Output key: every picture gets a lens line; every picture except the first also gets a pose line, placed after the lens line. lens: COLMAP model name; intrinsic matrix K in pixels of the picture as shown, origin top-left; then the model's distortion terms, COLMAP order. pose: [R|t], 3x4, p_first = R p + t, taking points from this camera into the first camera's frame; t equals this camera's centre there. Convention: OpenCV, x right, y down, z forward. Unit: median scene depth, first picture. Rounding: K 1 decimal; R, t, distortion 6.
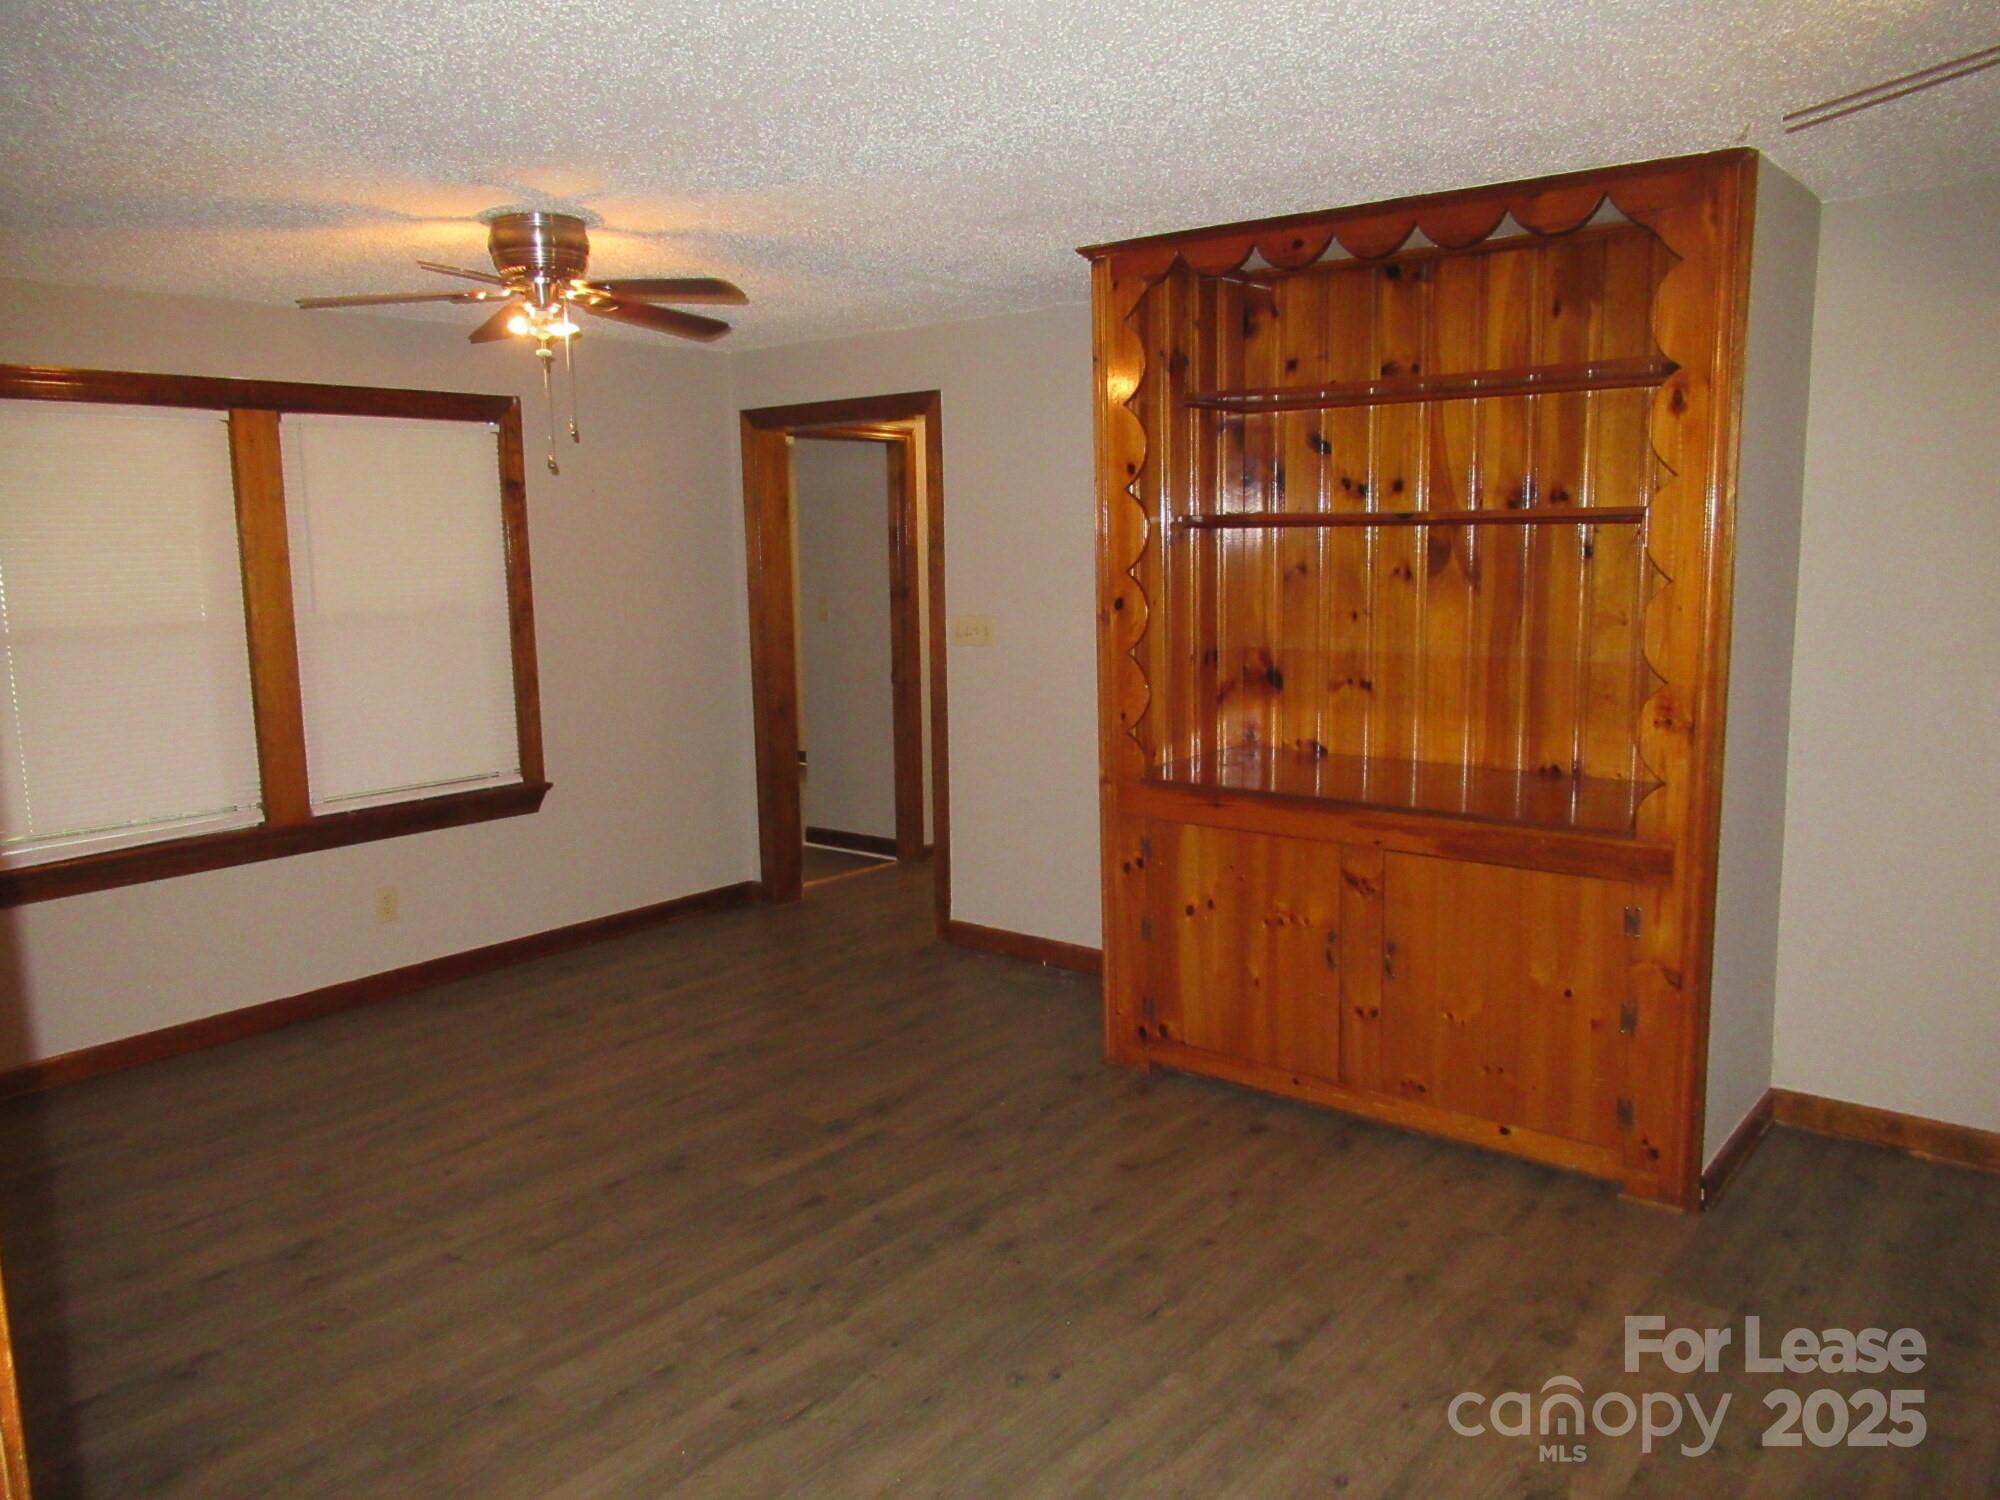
lens RADIAL K [[1504.9, 0, 992.4], [0, 1504.9, 744.2], [0, 0, 1]] dist [-0.001143, -0.000112]
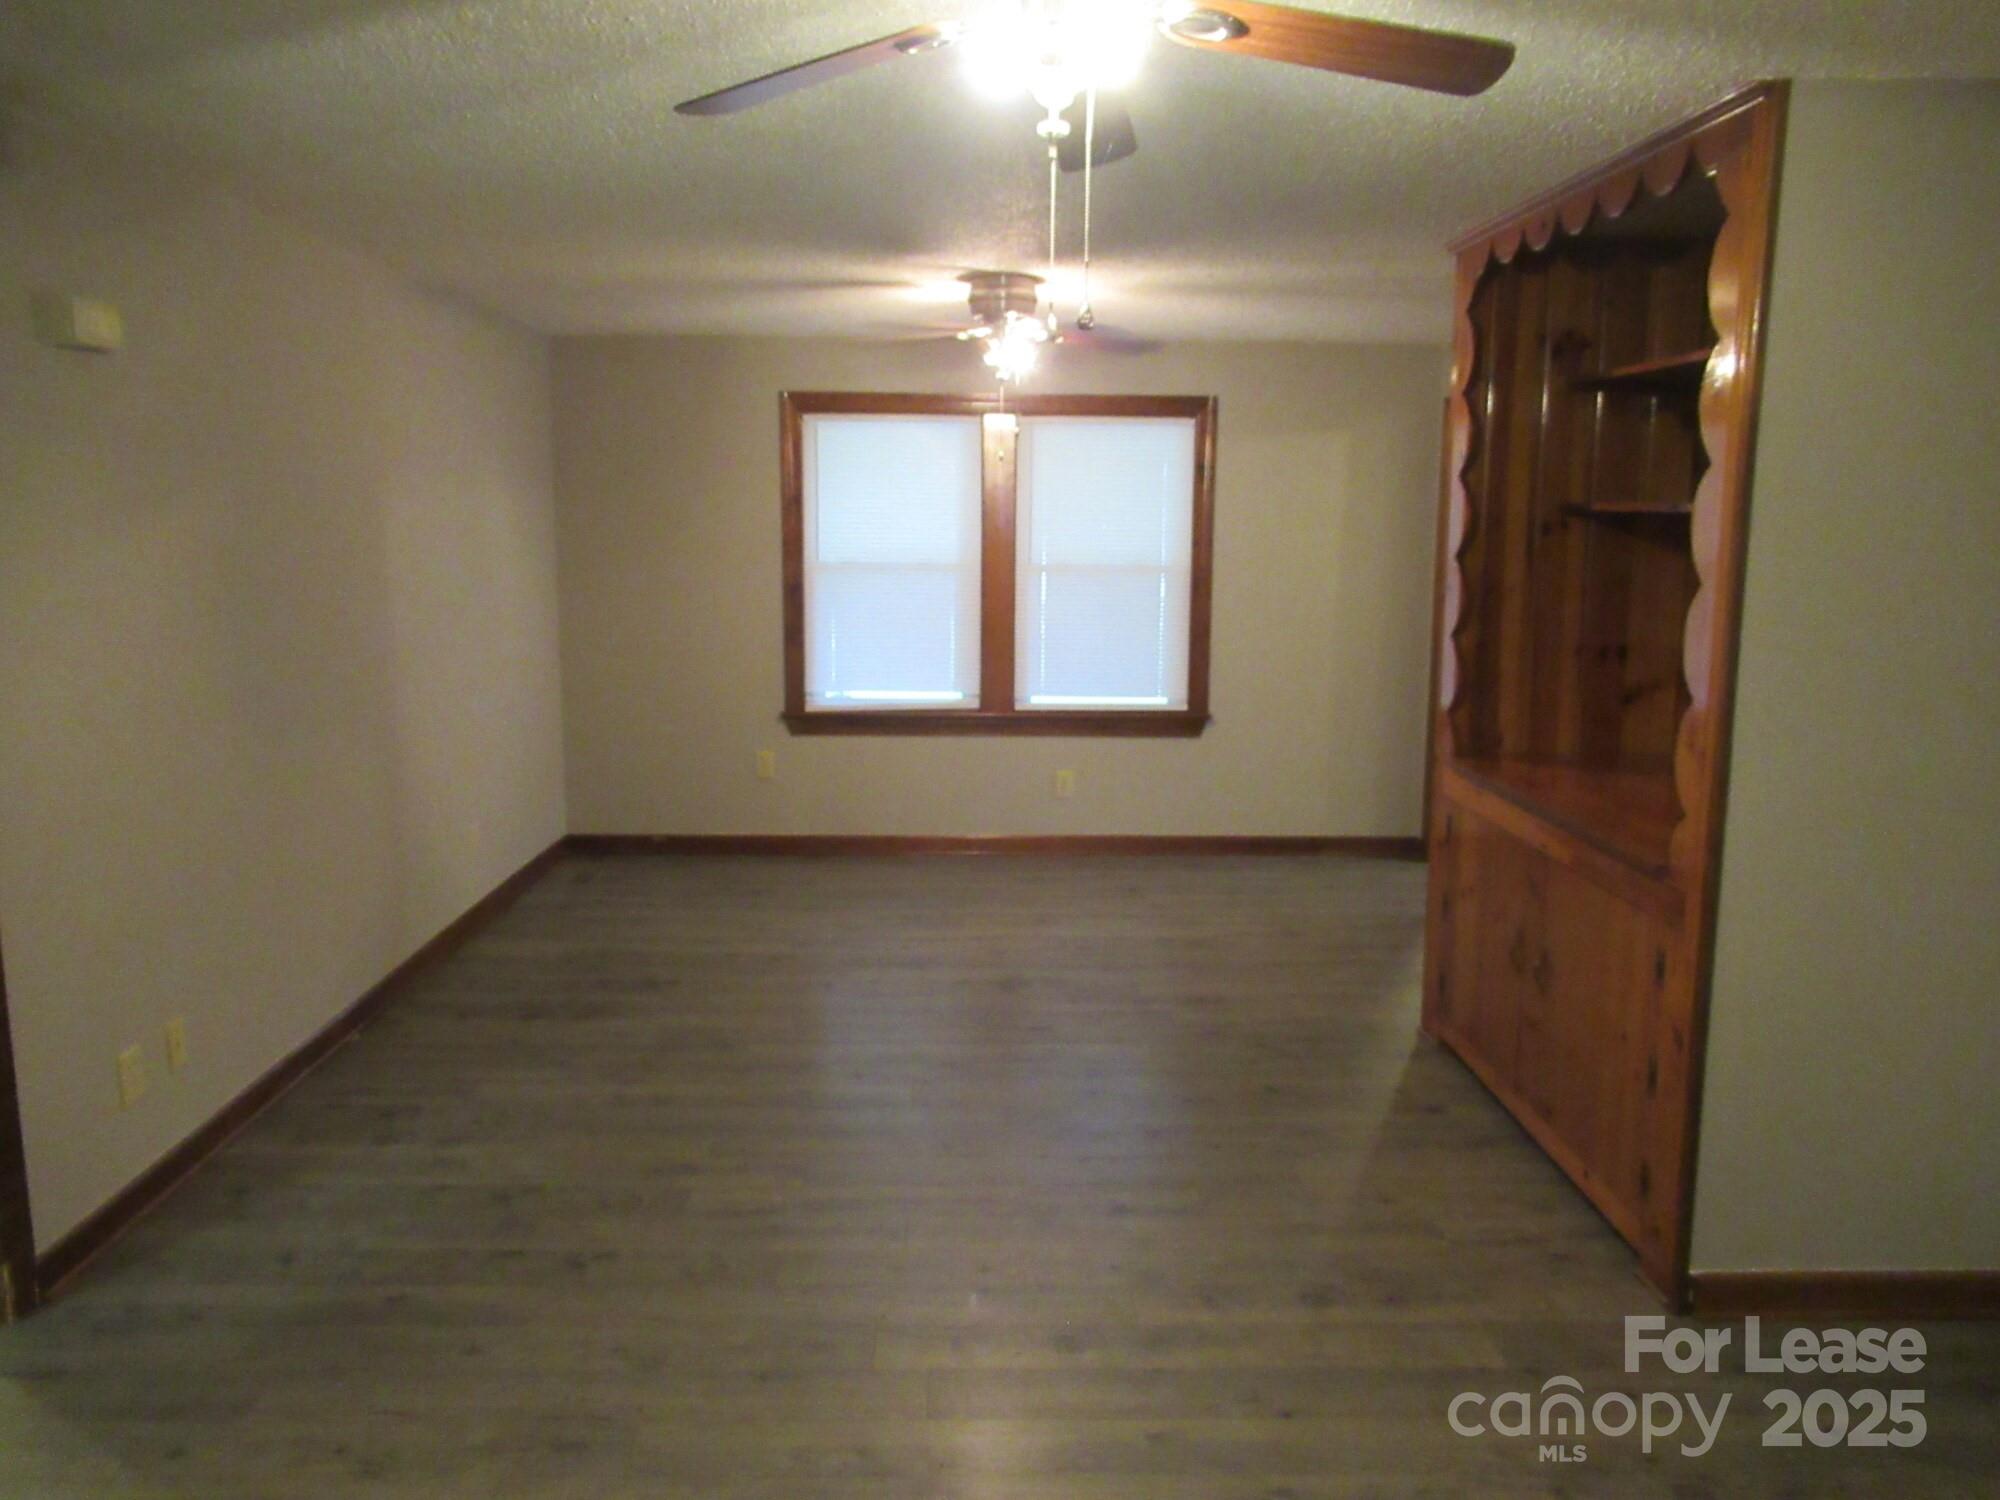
lens RADIAL K [[1504.9, 0, 996.8], [0, 1504.9, 750.9], [0, 0, 1]] dist [-0.001143, -0.000112]
pose [[0.655461, 0.144233, -0.741329, 0.638390], [-0.130594, 0.988453, 0.076846, -0.020241], [0.743852, 0.046444, 0.666728, 0.087321]]
